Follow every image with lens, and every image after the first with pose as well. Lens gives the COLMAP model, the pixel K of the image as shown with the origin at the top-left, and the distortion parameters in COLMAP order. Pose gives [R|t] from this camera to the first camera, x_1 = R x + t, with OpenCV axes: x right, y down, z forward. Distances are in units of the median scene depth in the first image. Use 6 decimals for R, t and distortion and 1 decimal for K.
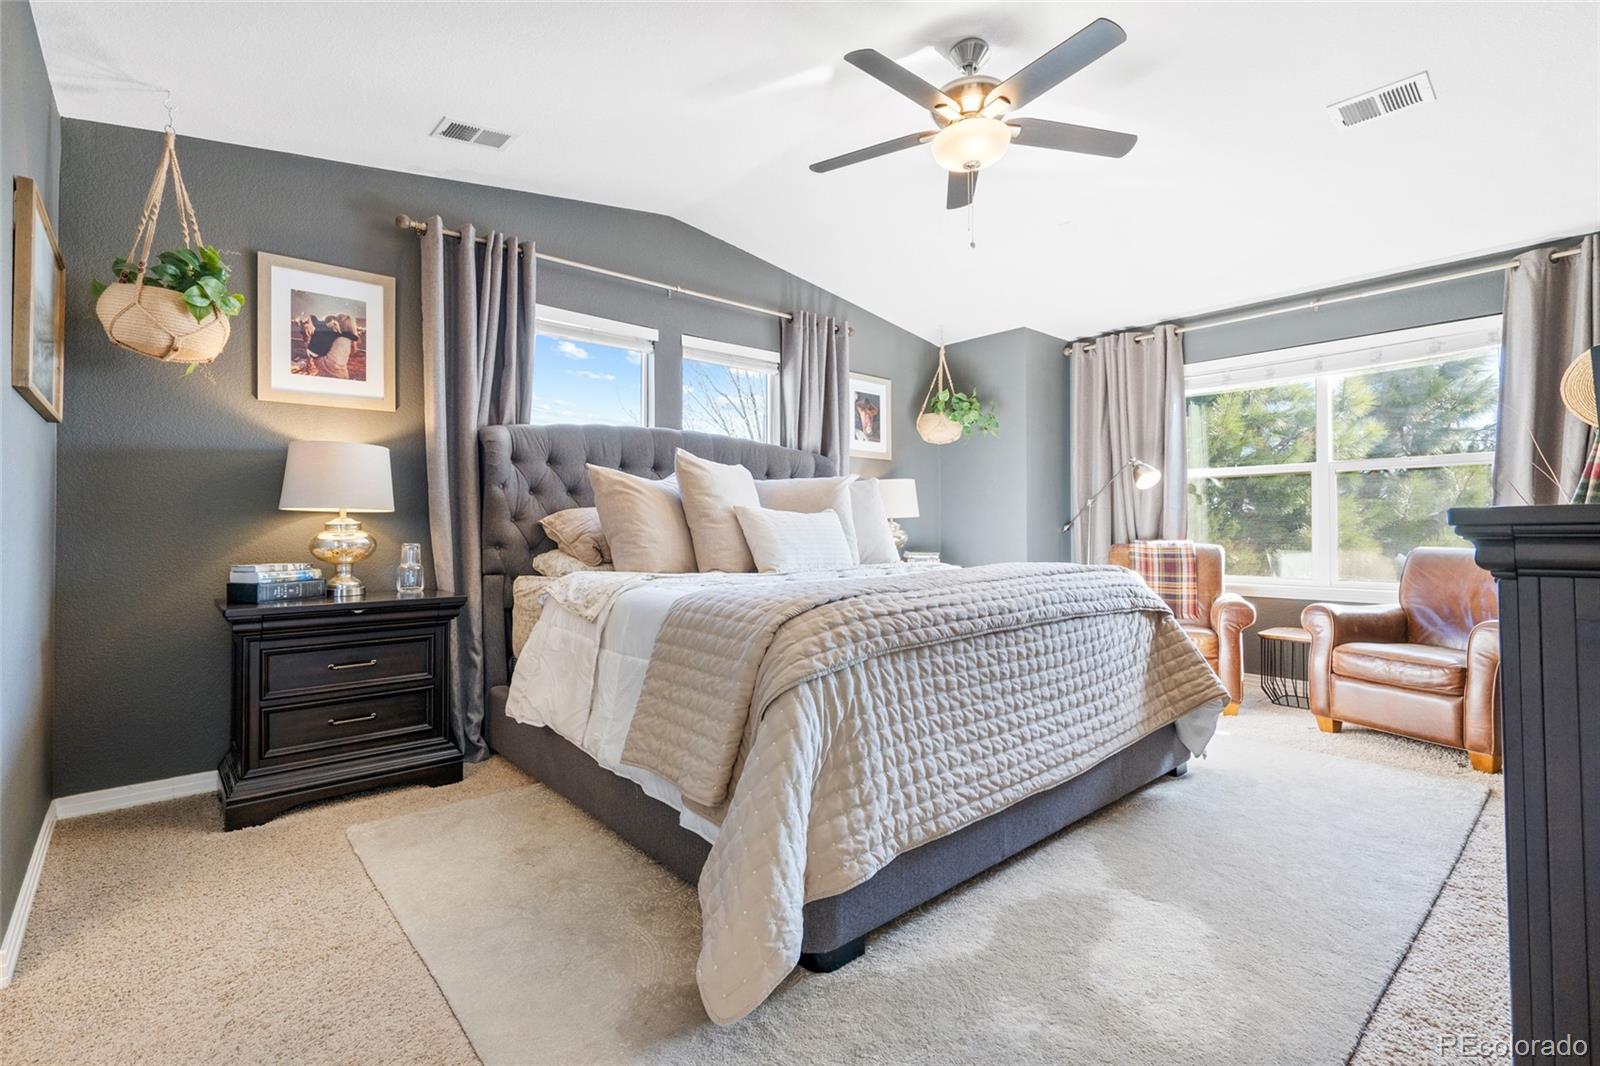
lens RADIAL K [[728.0, 0, 831.7], [0, 728.0, 526.4], [0, 0, 1]] dist [-0.008308, 0.002534]
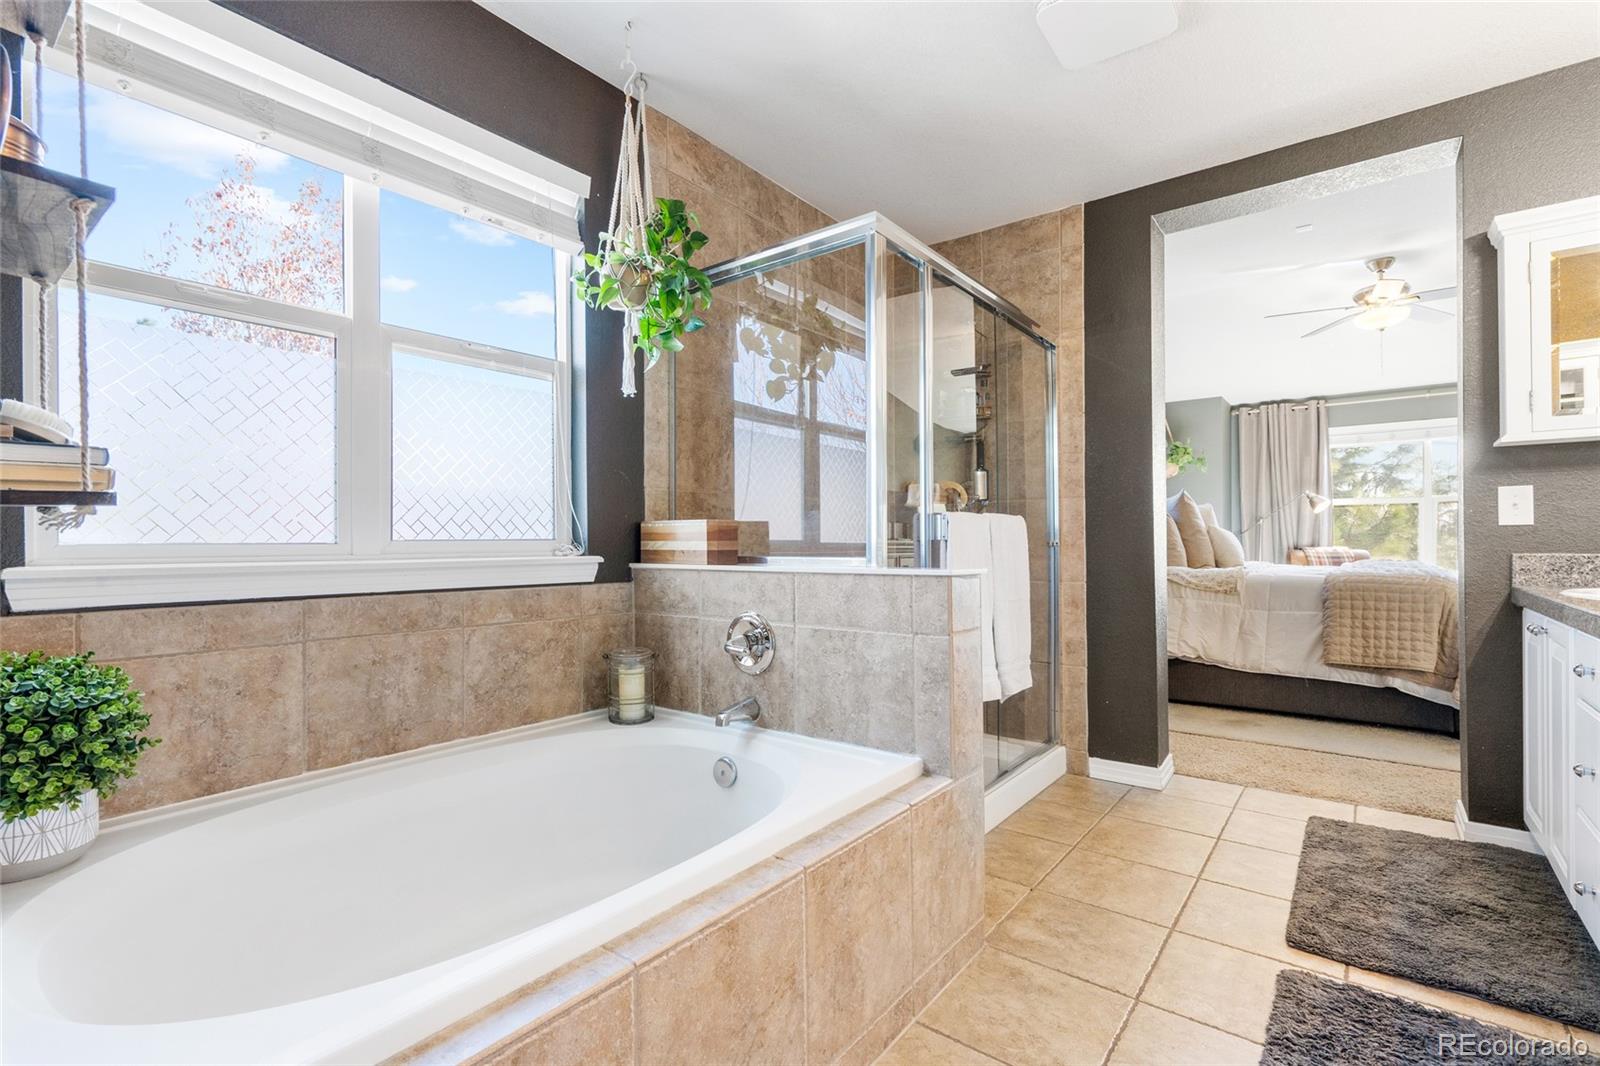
lens RADIAL K [[728.0, 0, 802.3], [0, 728.0, 539.1], [0, 0, 1]] dist [-0.008308, 0.002534]
pose [[0.985303, 0.001053, 0.170812, -0.874179], [-0.001411, 0.999997, 0.001976, 0.000814], [-0.170809, -0.002188, 0.985302, -0.279234]]
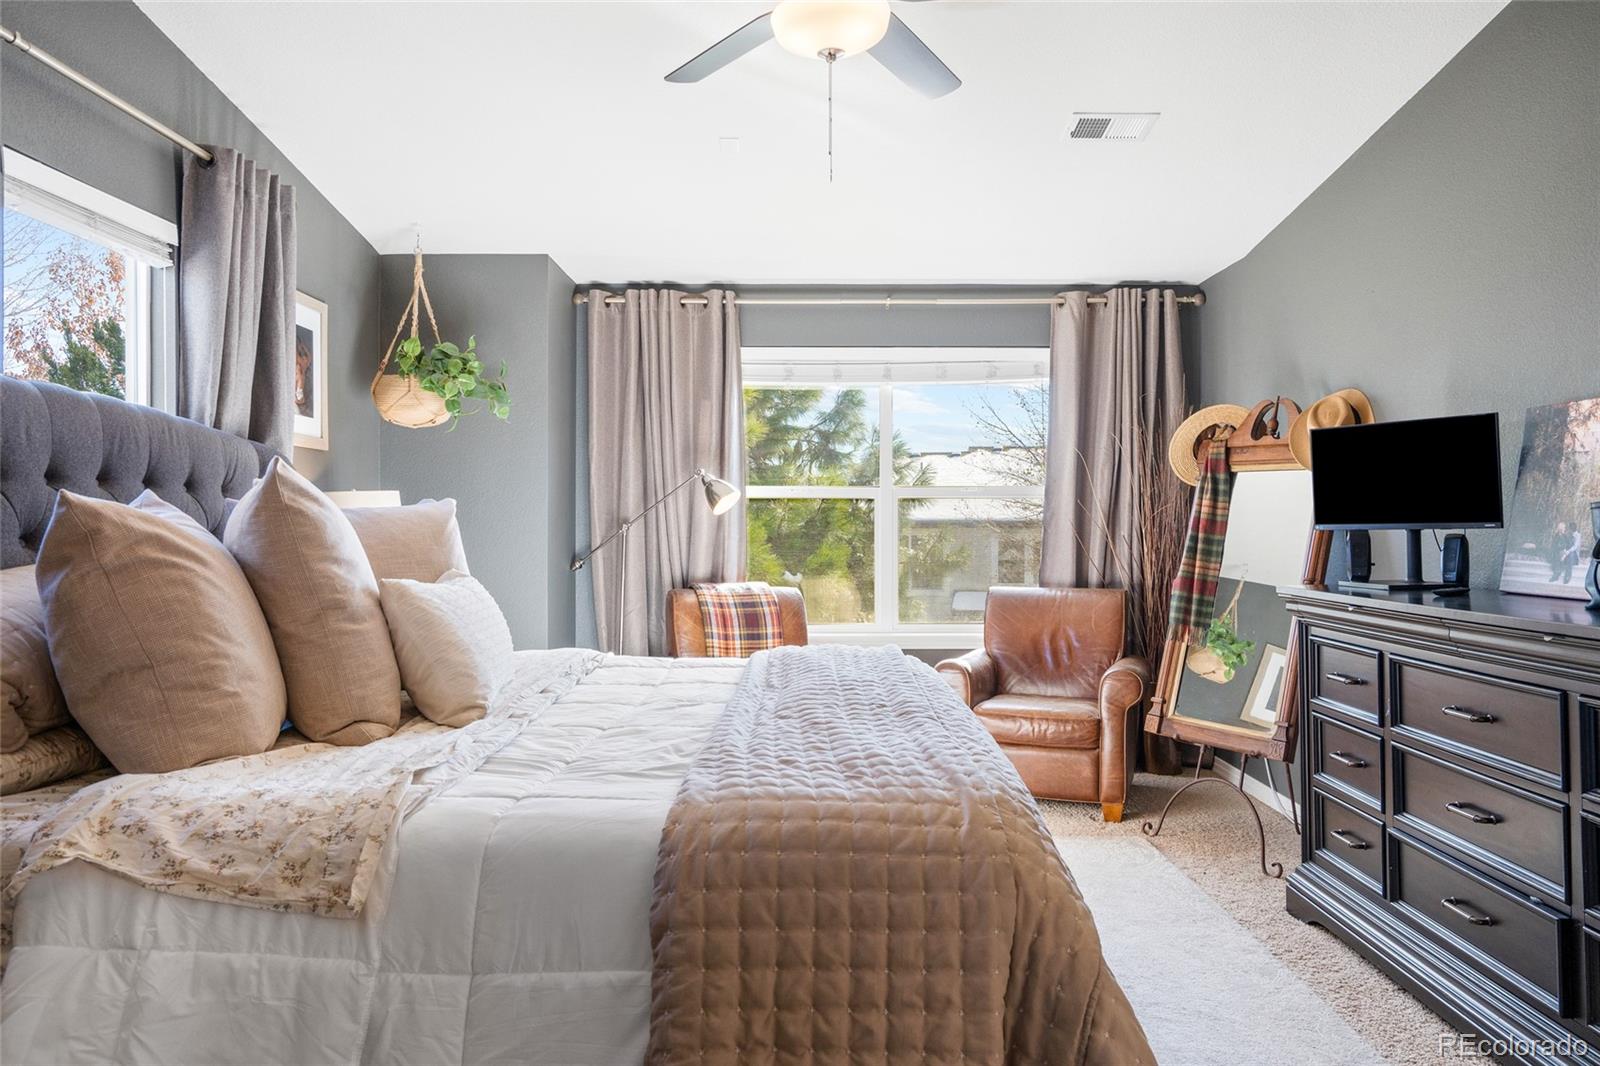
lens RADIAL K [[1075.5, 0, 801.8], [0, 1075.5, 524.9], [0, 0, 1]] dist [0.004850, -0.001556]
pose [[0.671823, 0.001995, 0.740709, -0.321581], [-0.008814, 0.999947, 0.005301, -0.048628], [-0.740659, -0.010090, 0.671805, 0.220022]]
